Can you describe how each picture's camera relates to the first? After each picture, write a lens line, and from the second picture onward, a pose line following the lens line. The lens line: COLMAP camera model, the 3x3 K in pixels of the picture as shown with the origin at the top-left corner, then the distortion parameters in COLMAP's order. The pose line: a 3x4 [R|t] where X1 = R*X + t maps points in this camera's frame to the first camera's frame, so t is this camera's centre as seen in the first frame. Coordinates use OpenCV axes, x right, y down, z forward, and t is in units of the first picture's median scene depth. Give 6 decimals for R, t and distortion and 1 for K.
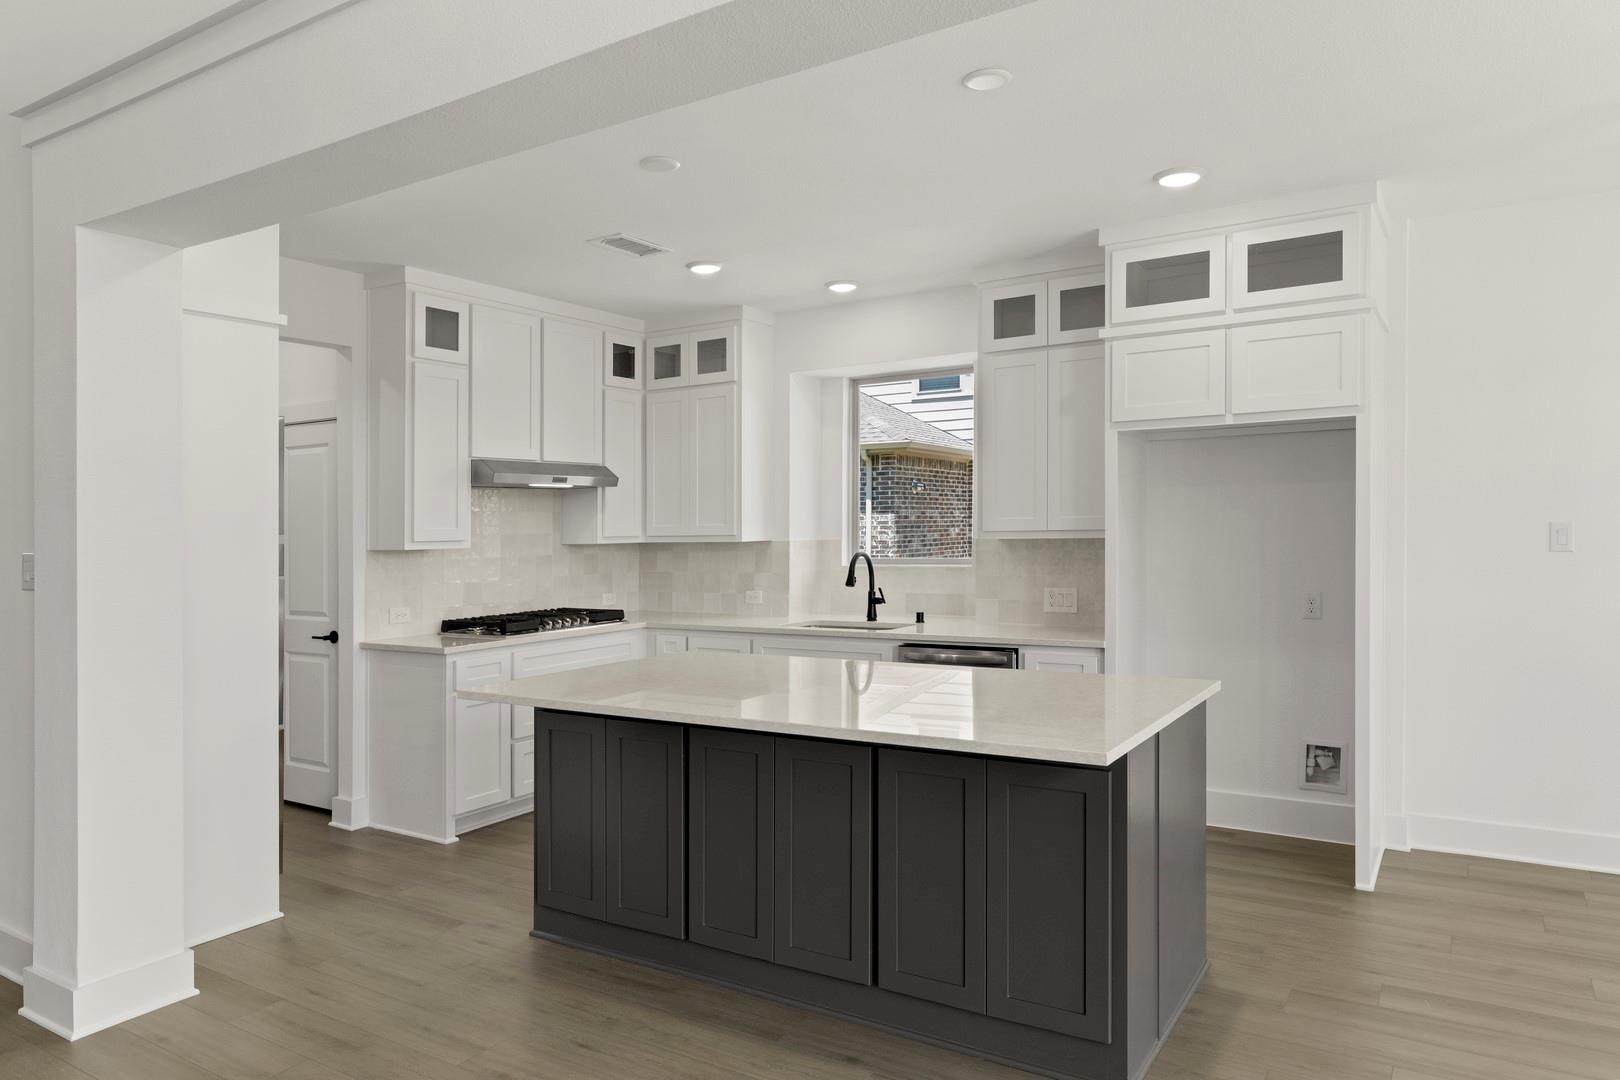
lens RADIAL K [[1081.7, 0, 813.3], [0, 1081.7, 543.0], [0, 0, 1]] dist [0.003732, -0.000341]
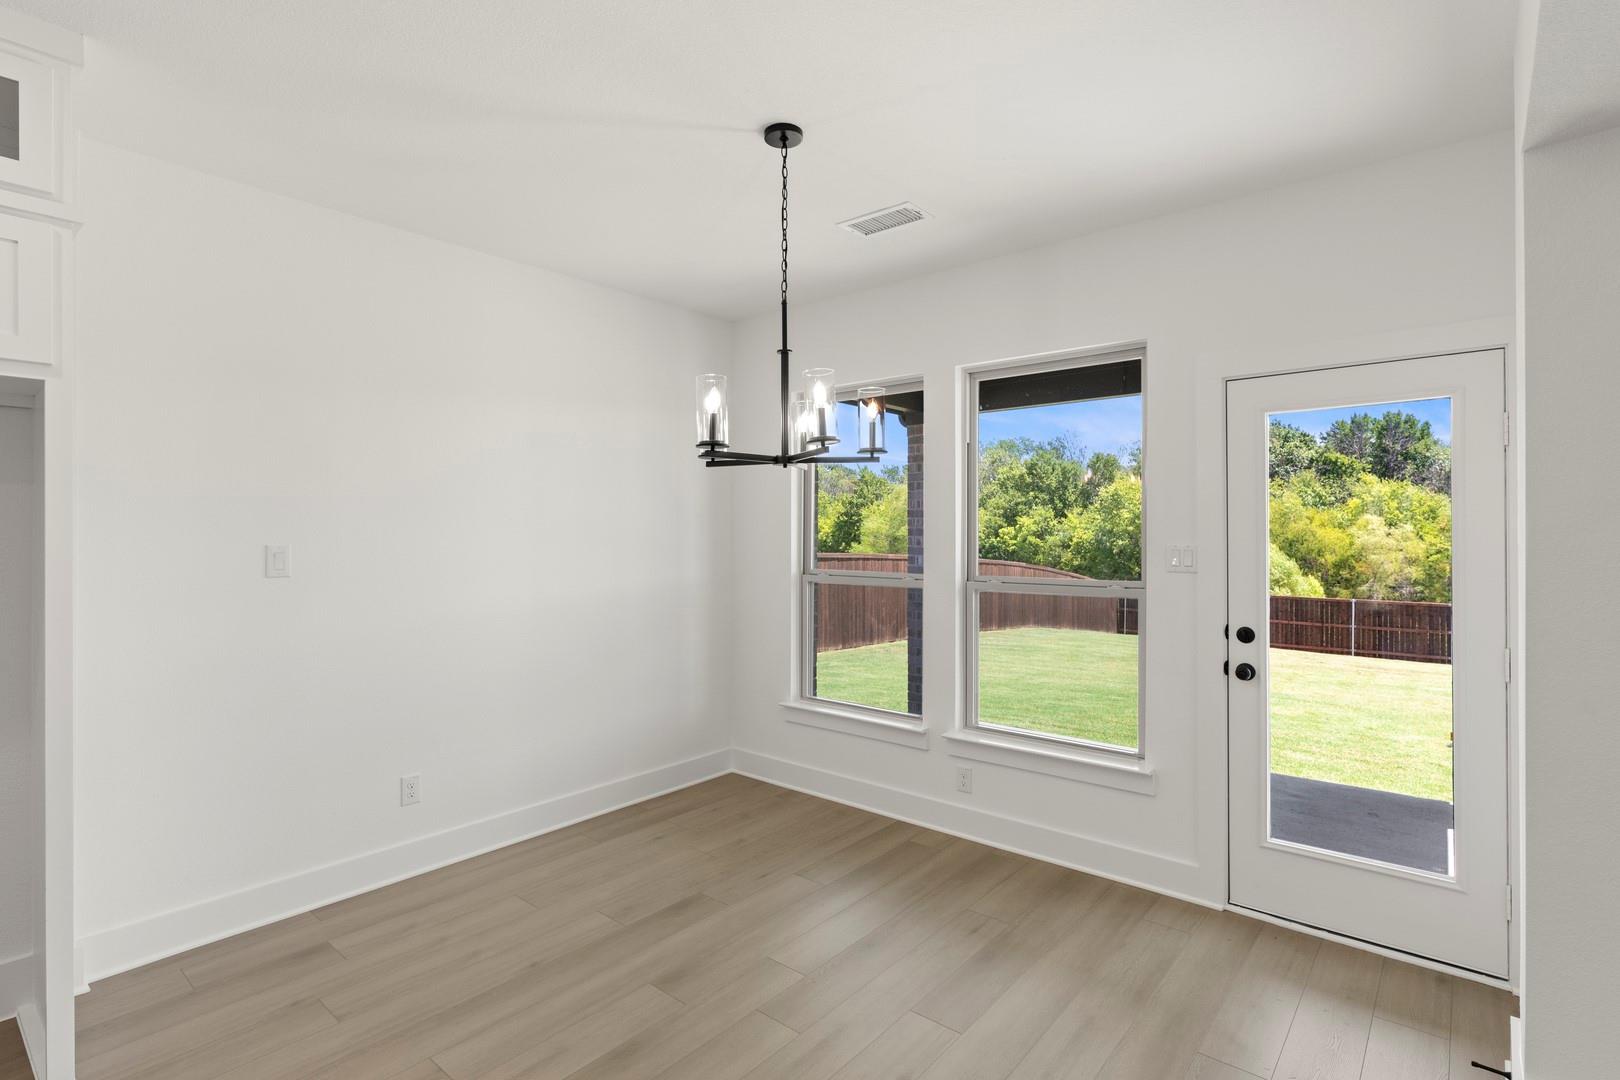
lens RADIAL K [[780.5, 0, 812.3], [0, 780.5, 544.3], [0, 0, 1]] dist [-0.001054, -0.000004]
pose [[0.139635, -0.011175, 0.990140, 0.106707], [0.019590, 0.999772, 0.008521, -0.017375], [-0.990009, 0.018207, 0.139822, 0.484950]]
